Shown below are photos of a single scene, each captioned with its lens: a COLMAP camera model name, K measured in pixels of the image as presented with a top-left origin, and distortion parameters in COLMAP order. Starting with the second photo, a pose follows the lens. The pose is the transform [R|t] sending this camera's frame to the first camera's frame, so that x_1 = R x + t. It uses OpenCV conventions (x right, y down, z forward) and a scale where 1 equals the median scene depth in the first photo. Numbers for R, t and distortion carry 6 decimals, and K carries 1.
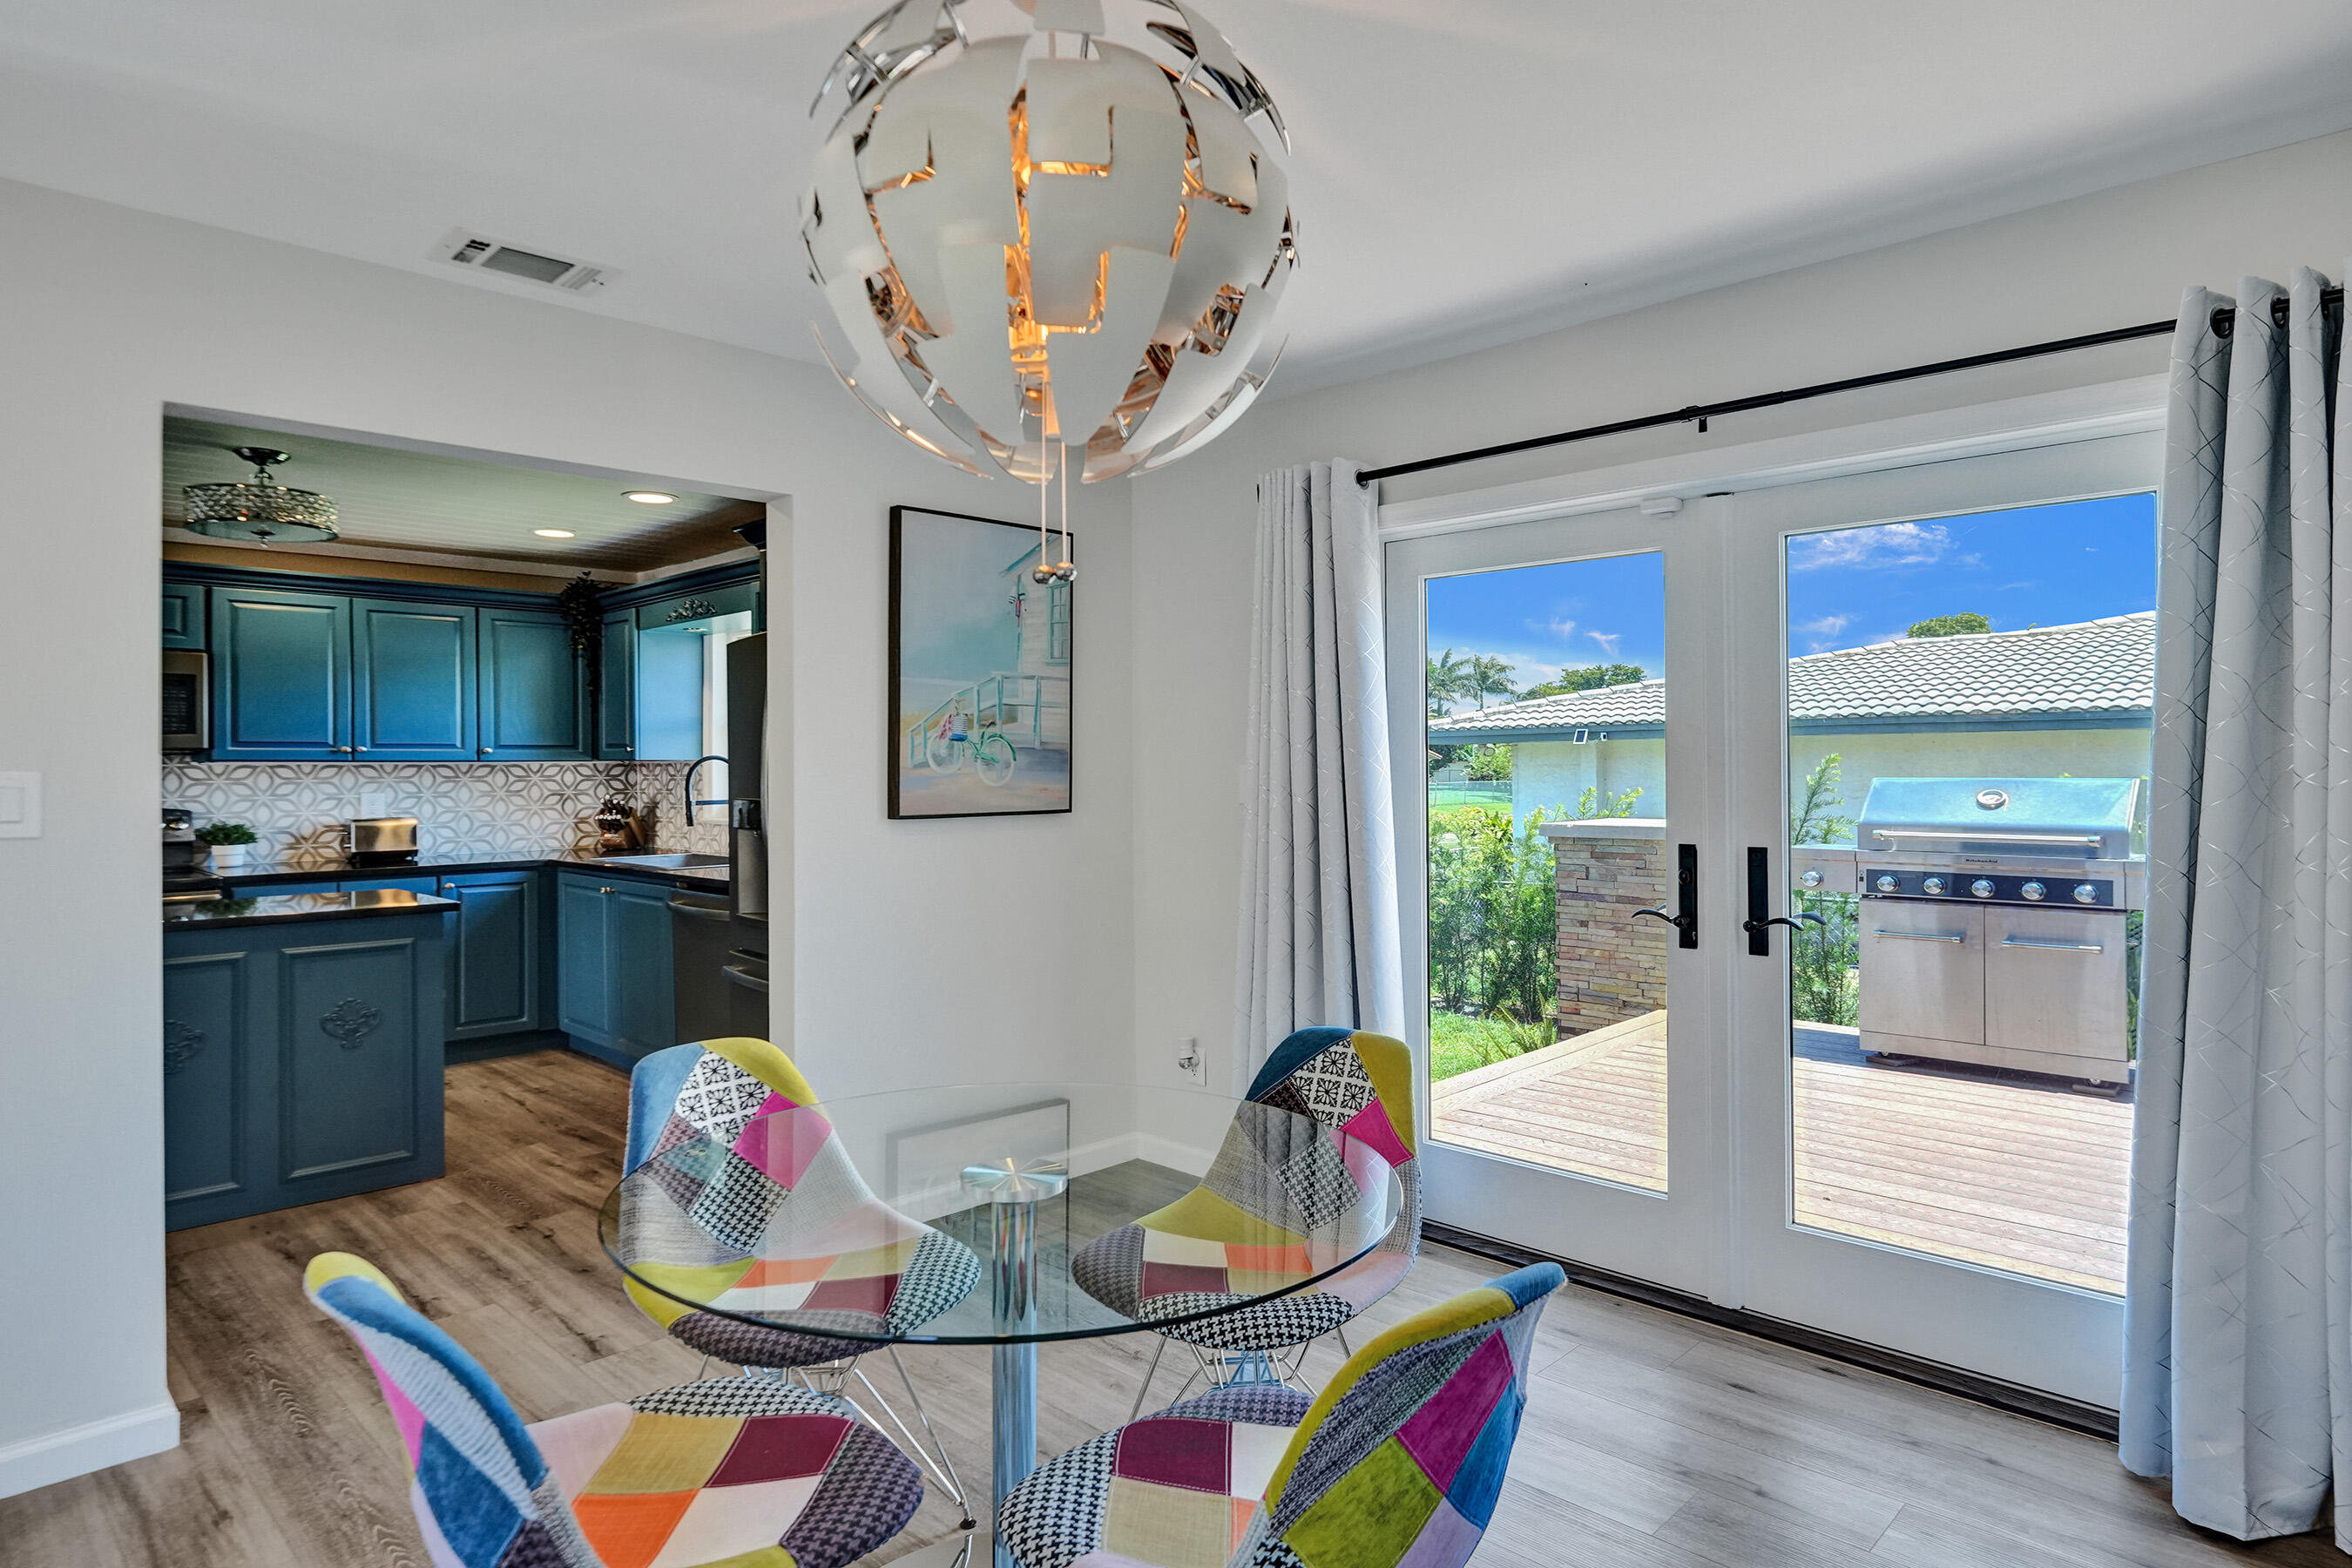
lens RADIAL K [[1334.6, 0, 1180.1], [0, 1334.6, 766.8], [0, 0, 1]] dist [0.002983, -0.000670]
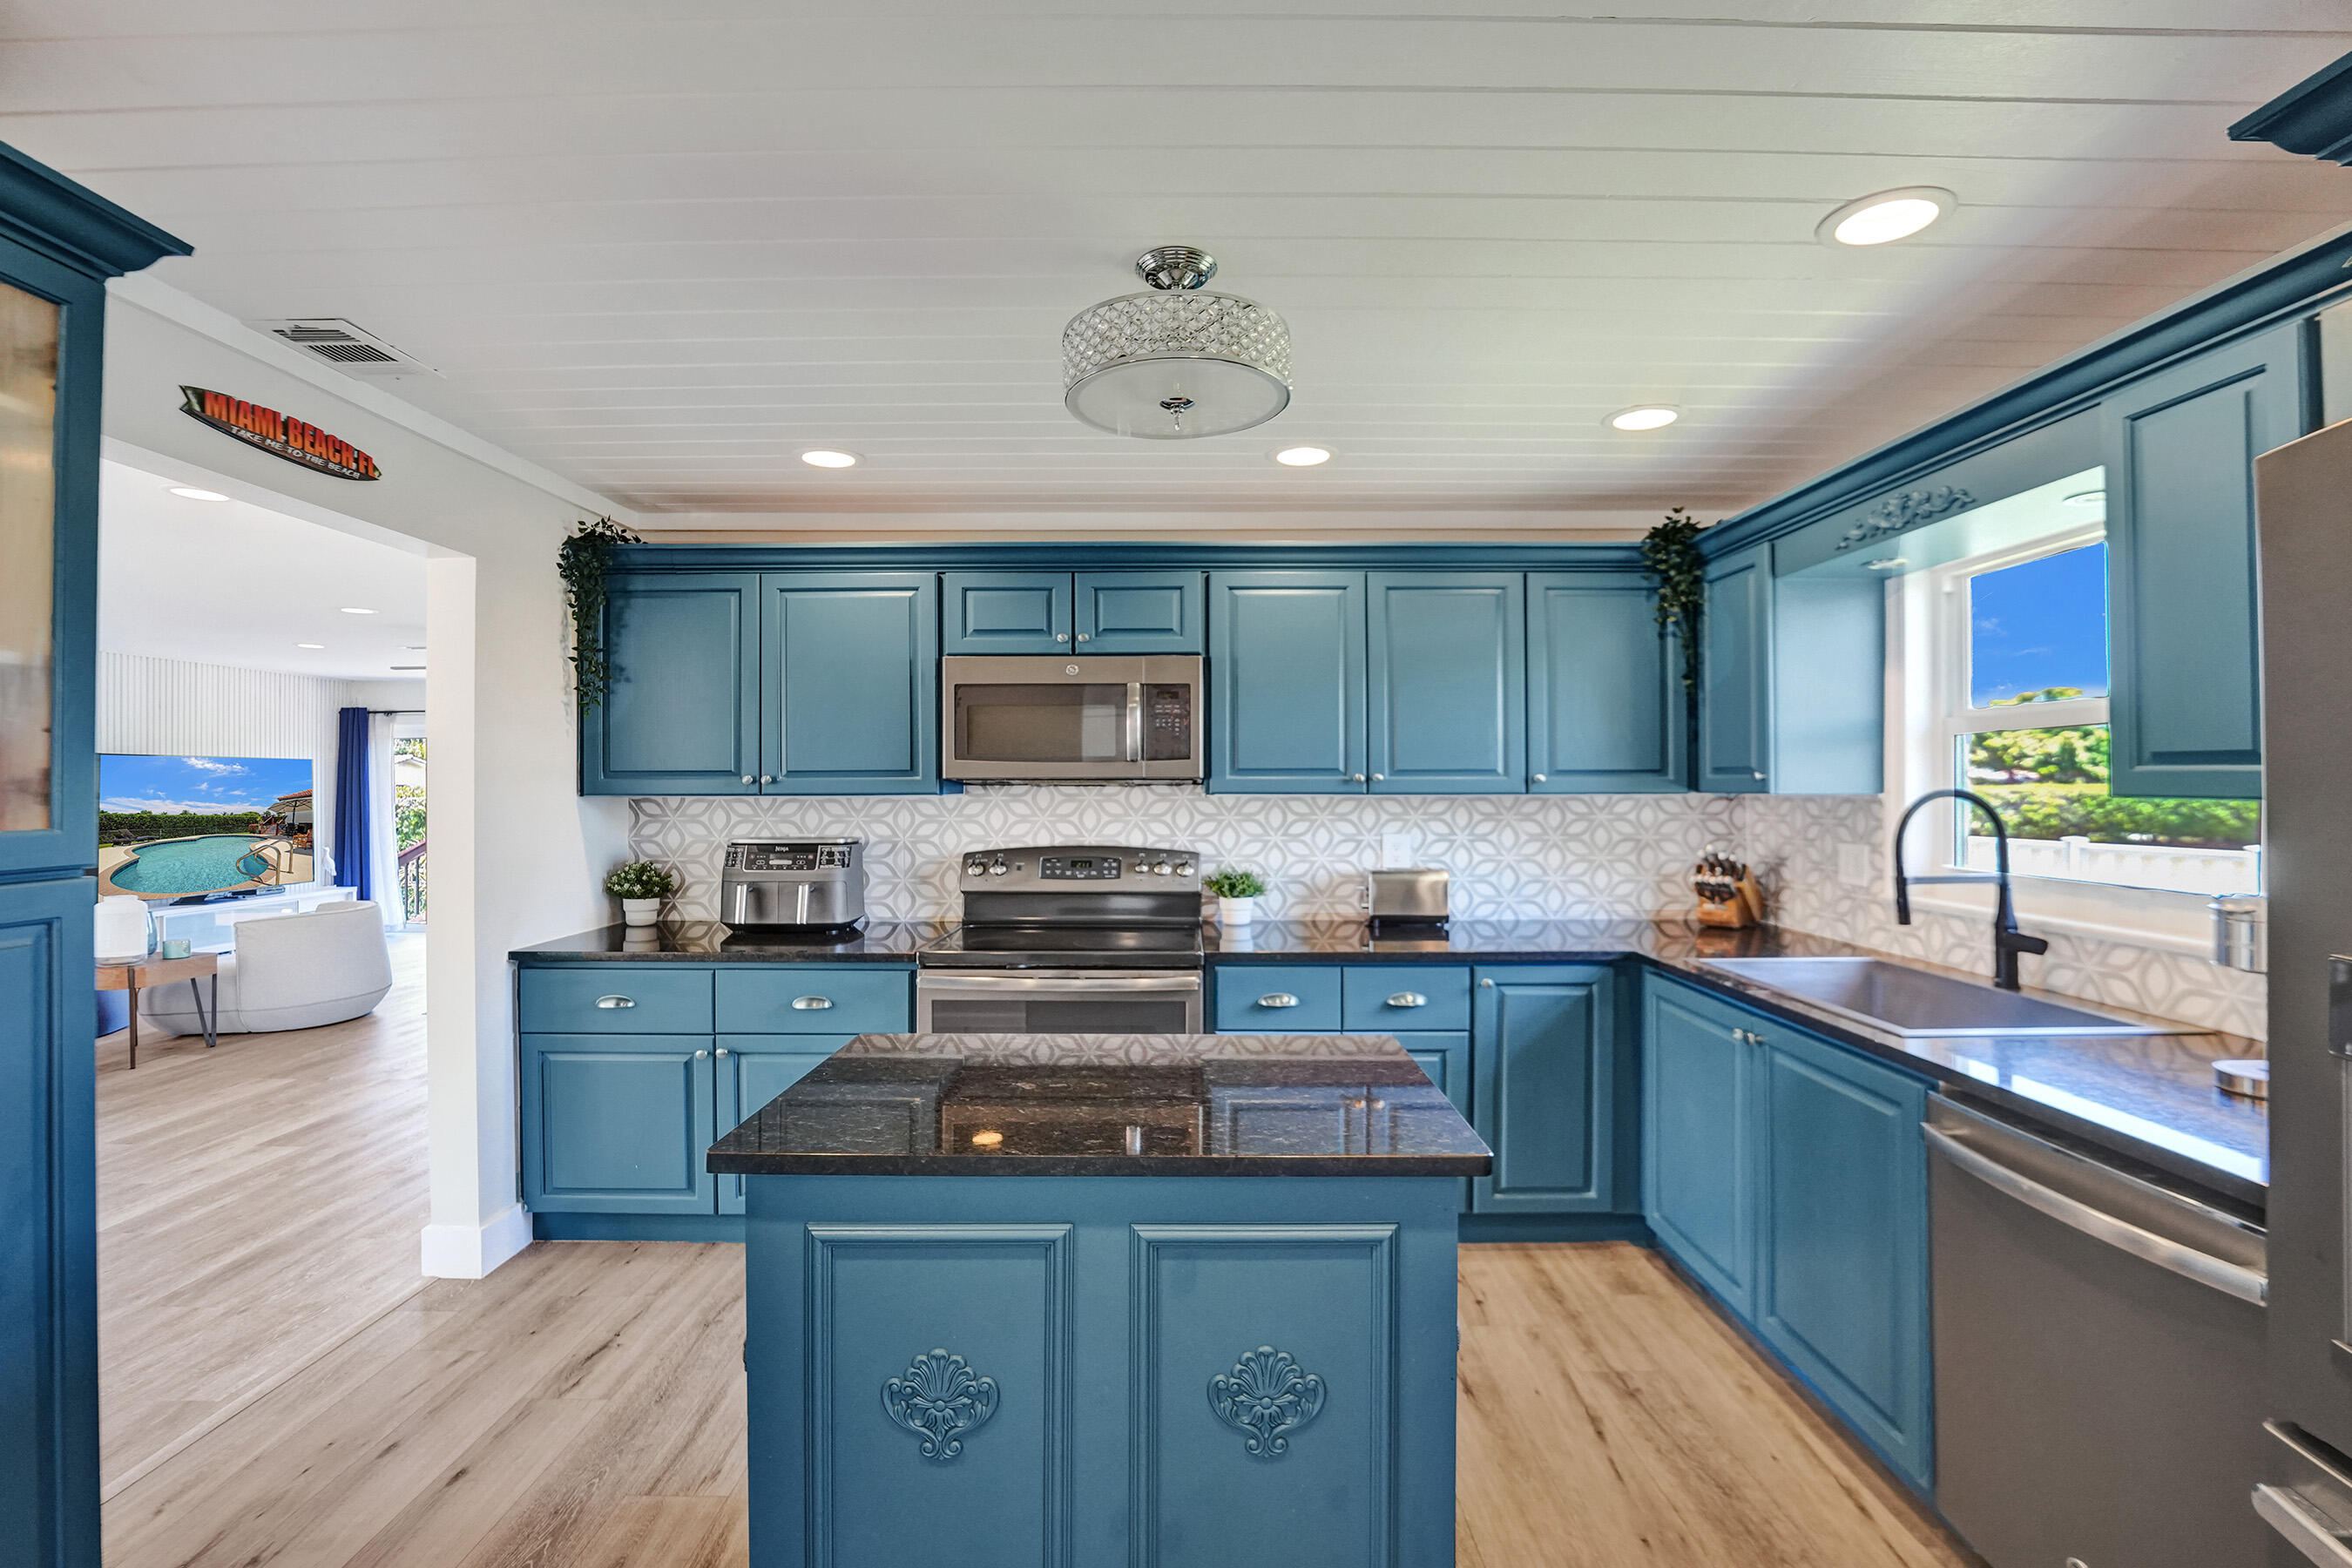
lens RADIAL K [[1078.4, 0, 1138.1], [0, 1078.4, 775.4], [0, 0, 1]] dist [-0.025880, 0.002044]
pose [[0.679382, -0.002168, -0.733781, -0.256645], [-0.003839, 0.999971, -0.006508, -0.009495], [0.733774, 0.007238, 0.679355, 0.479656]]
